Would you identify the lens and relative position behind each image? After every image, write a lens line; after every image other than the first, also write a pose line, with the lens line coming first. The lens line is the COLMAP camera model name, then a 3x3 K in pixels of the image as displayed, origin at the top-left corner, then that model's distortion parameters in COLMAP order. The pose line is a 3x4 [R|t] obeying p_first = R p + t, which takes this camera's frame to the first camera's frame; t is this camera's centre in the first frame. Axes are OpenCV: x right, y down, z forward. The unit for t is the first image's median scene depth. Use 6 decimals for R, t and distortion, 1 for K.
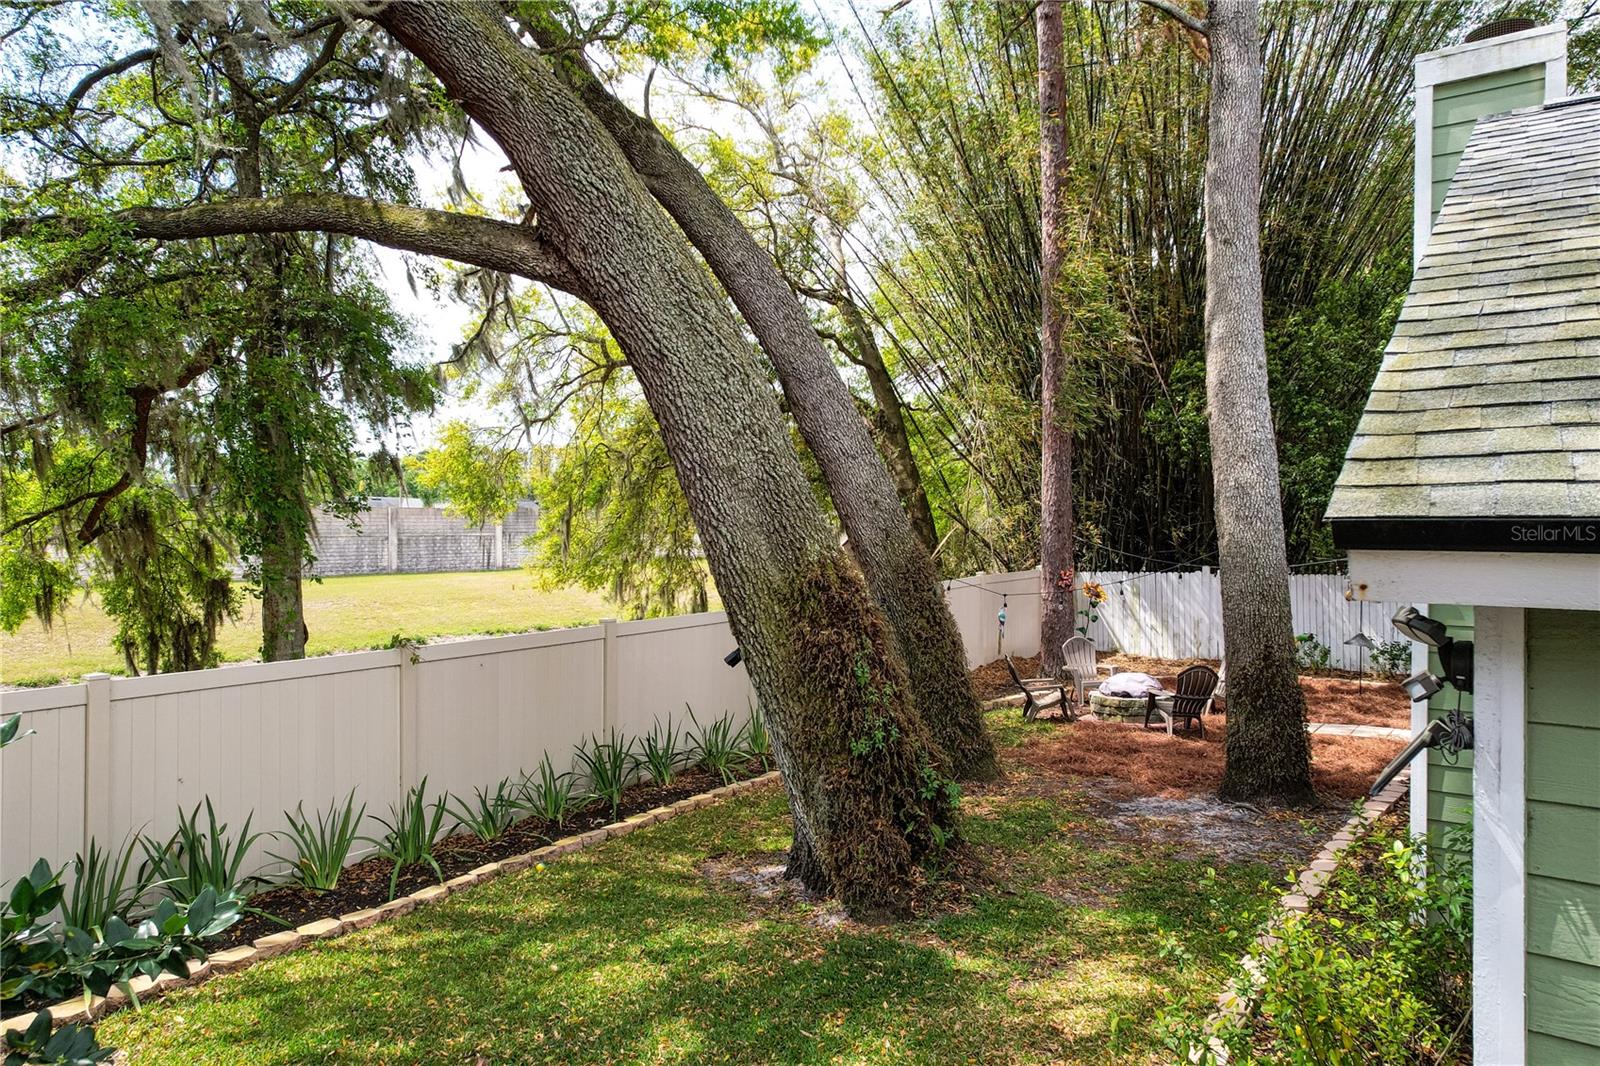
lens RADIAL K [[1054.2, 0, 800.0], [0, 1054.2, 533.0], [0, 0, 1]] dist [-0.082839, 0.086923]
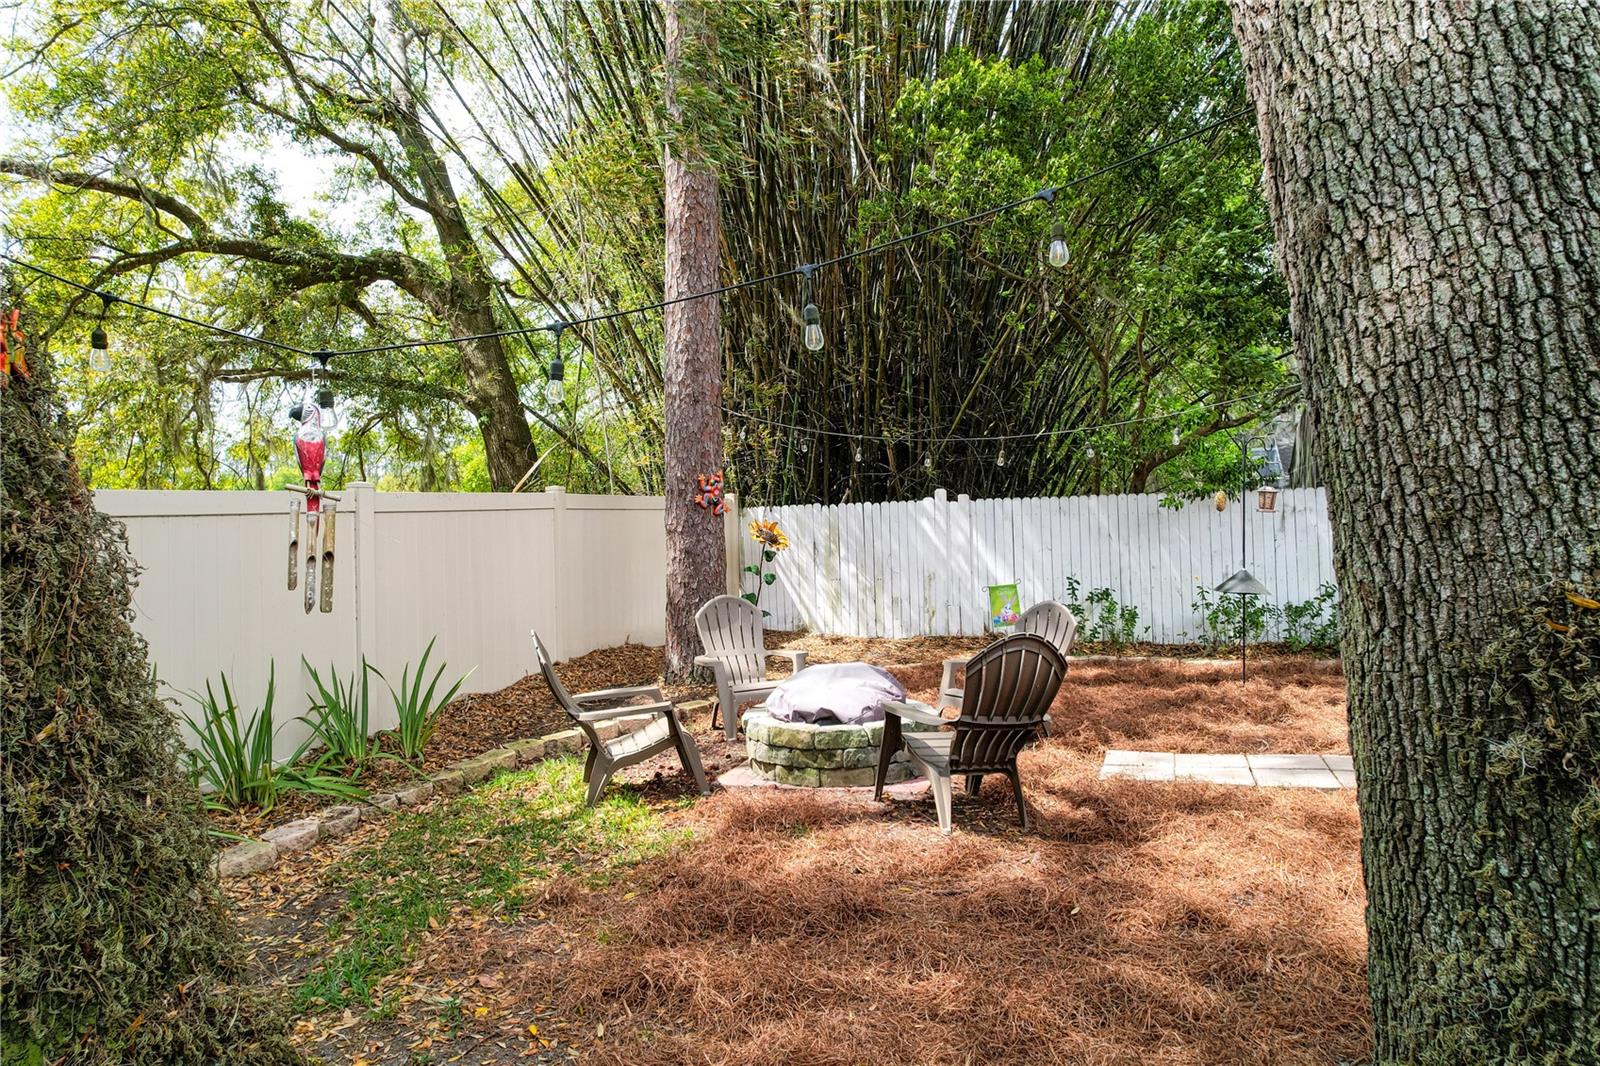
lens RADIAL K [[1054.2, 0, 800.0], [0, 1054.2, 533.0], [0, 0, 1]] dist [-0.082839, 0.086923]
pose [[0.958671, -0.013729, 0.284186, 0.158264], [0.012982, 0.999906, 0.004511, 0.068169], [-0.284221, -0.000635, 0.958759, 0.518117]]
